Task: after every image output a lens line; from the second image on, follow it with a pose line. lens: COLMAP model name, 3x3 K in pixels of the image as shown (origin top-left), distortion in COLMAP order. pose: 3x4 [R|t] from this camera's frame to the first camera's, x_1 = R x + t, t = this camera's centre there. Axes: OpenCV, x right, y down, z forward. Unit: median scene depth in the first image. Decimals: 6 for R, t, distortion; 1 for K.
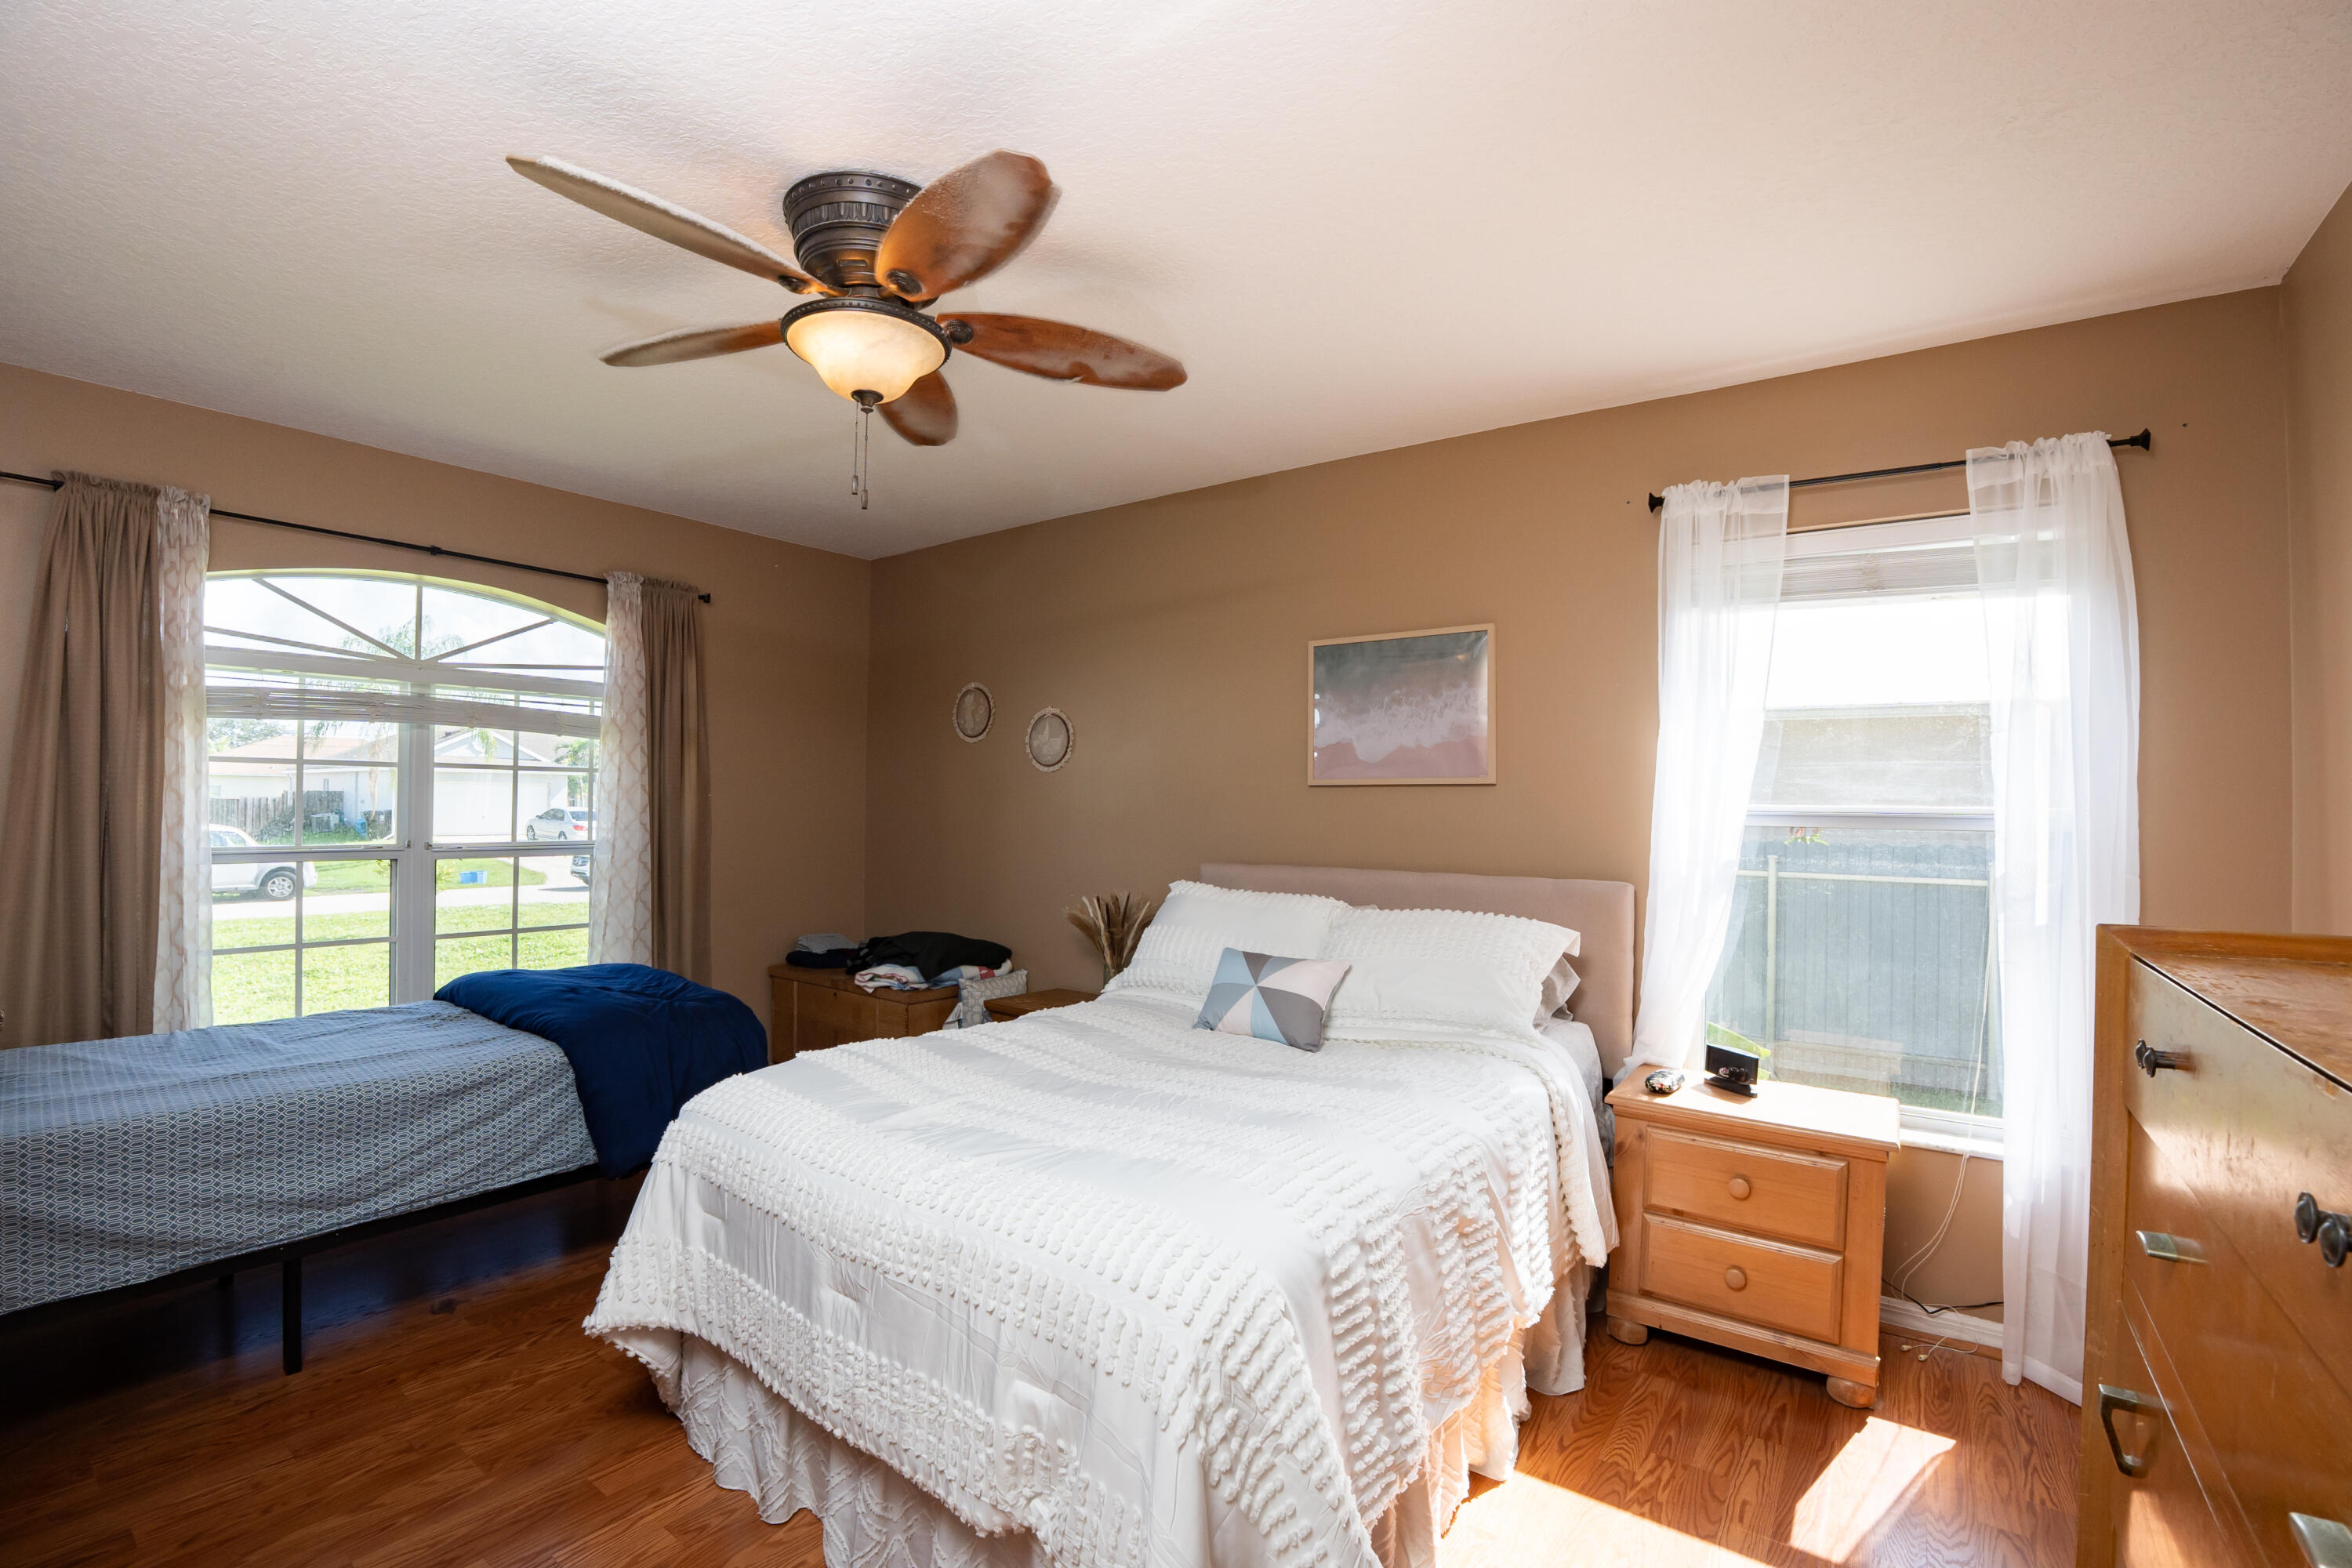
lens RADIAL K [[1026.9, 0, 1182.5], [0, 1026.9, 790.0], [0, 0, 1]] dist [-0.072108, 0.020413]
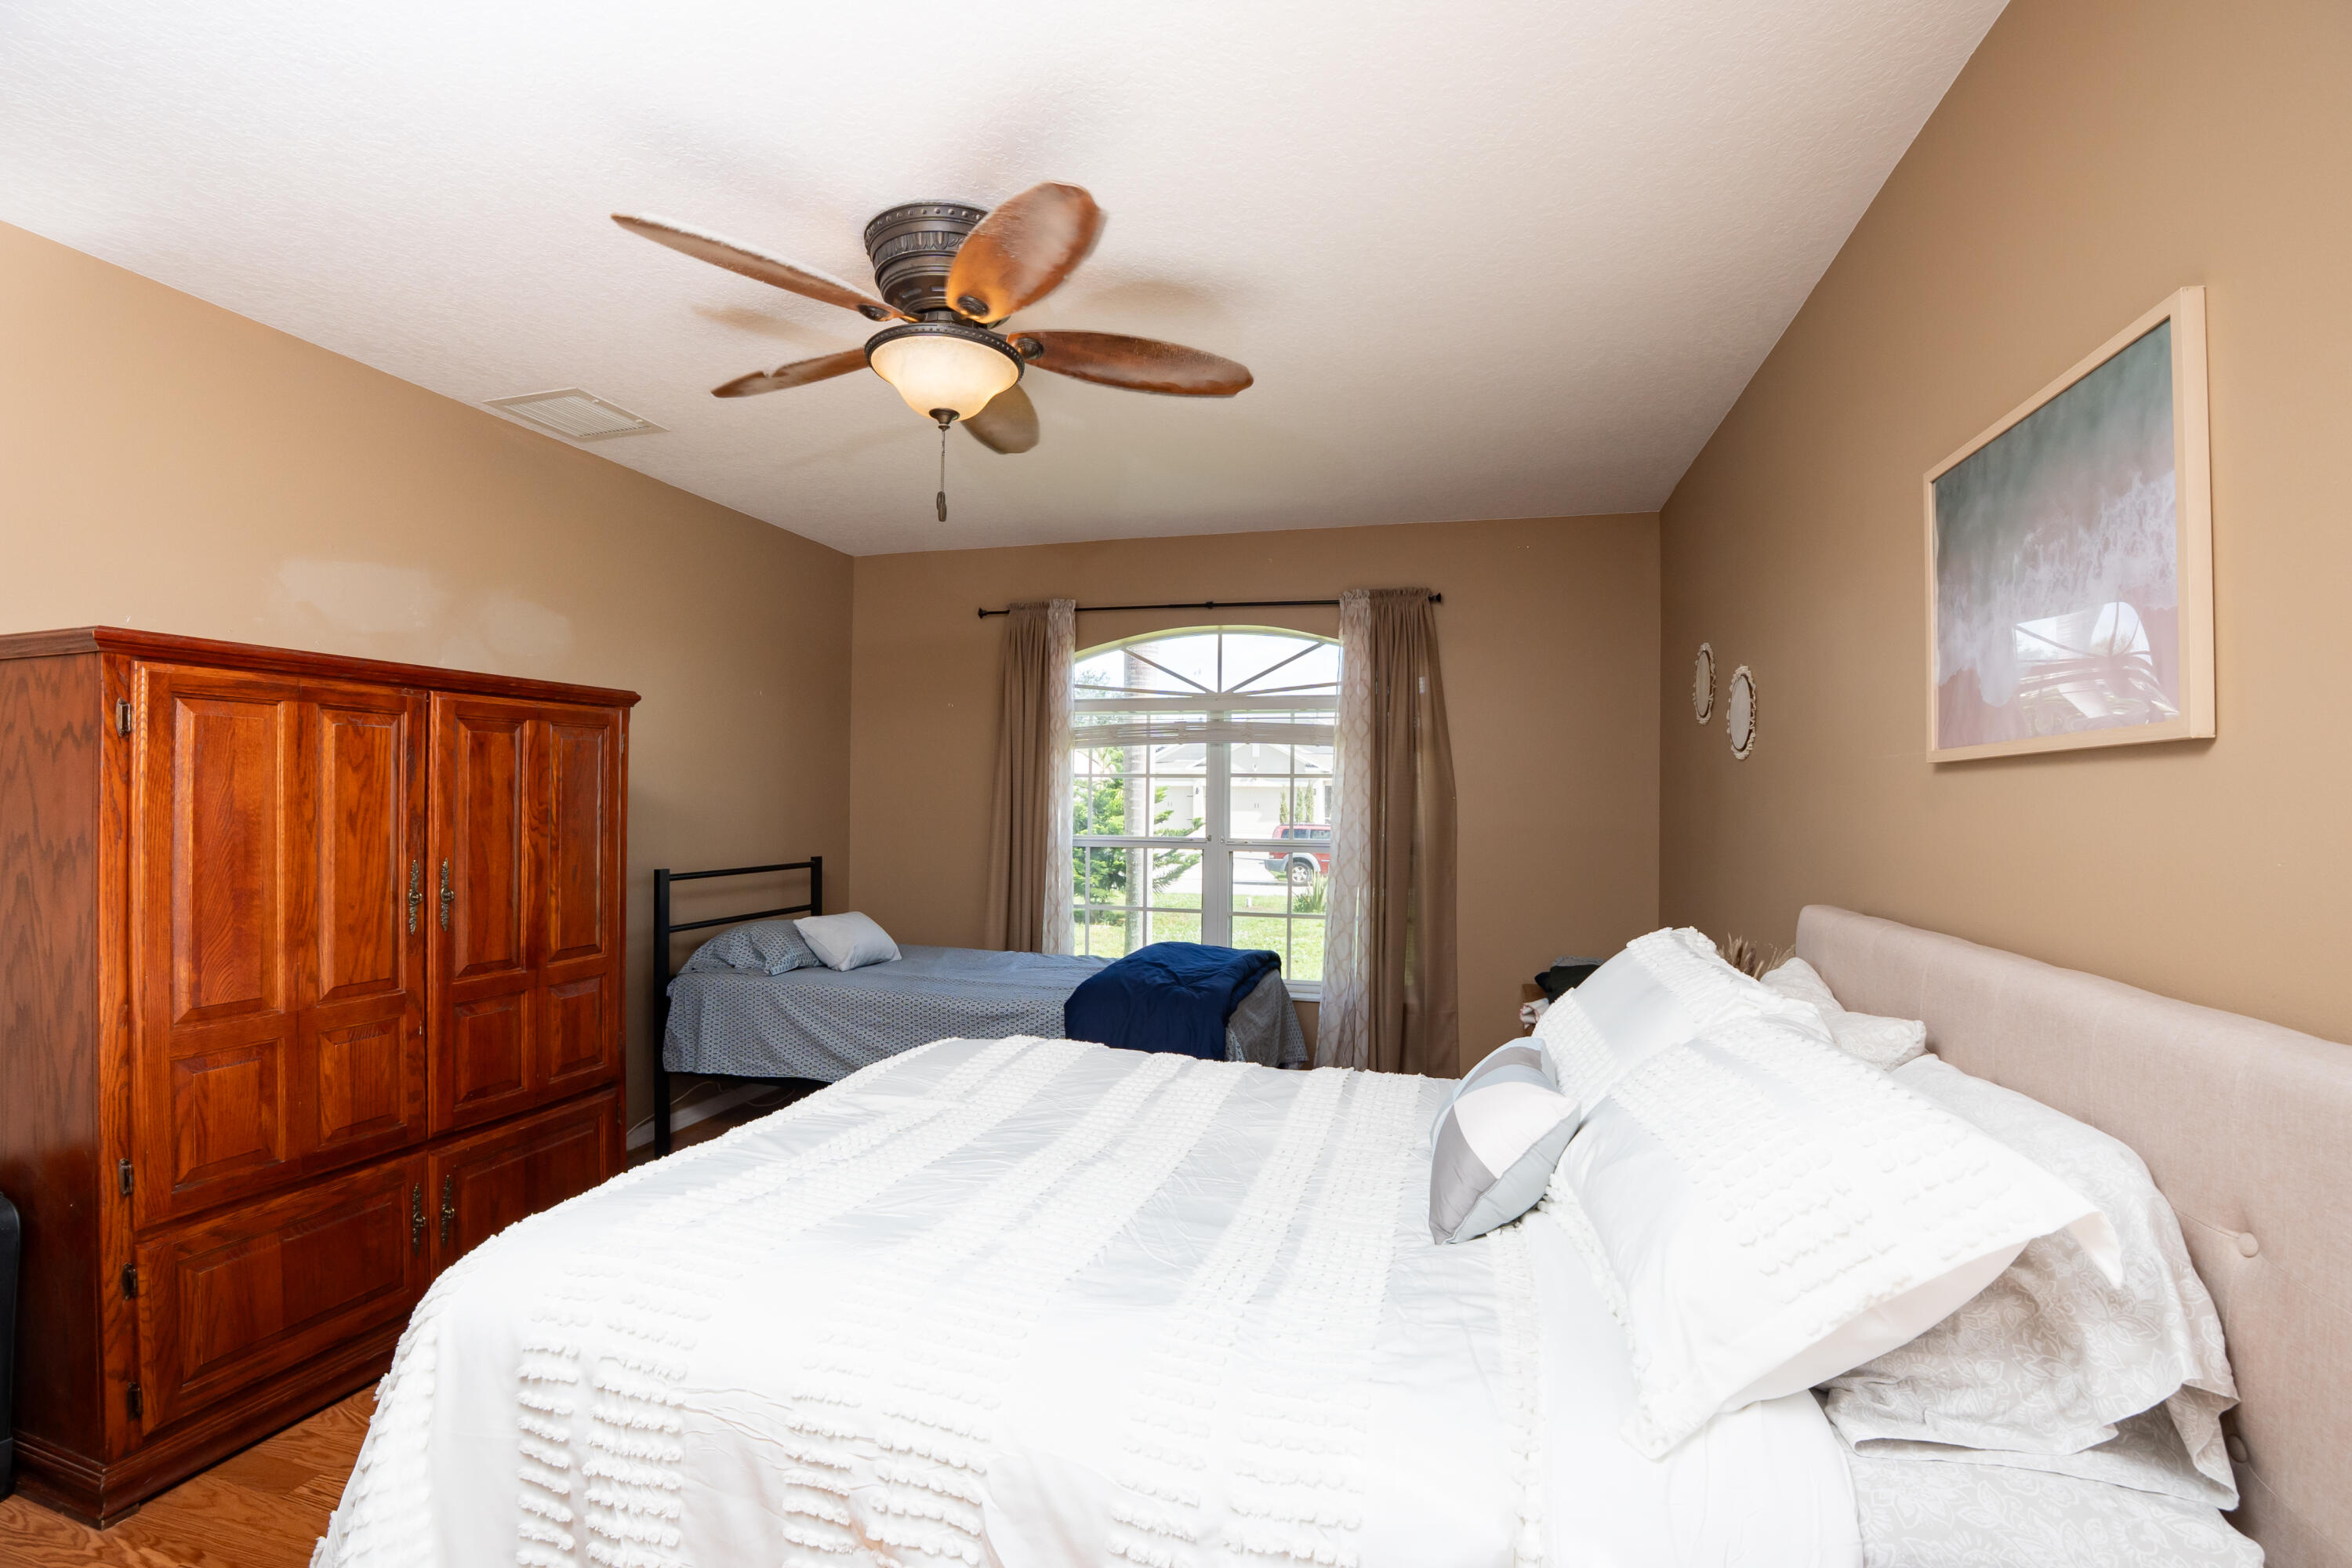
lens RADIAL K [[1026.0, 0, 1176.0], [0, 1026.0, 784.0], [0, 0, 1]] dist [-0.069995, 0.013801]
pose [[0.351872, -0.021922, -0.935791, 0.425266], [0.006451, 0.999759, -0.020995, 0.012390], [0.936026, 0.001351, 0.351929, 0.479419]]
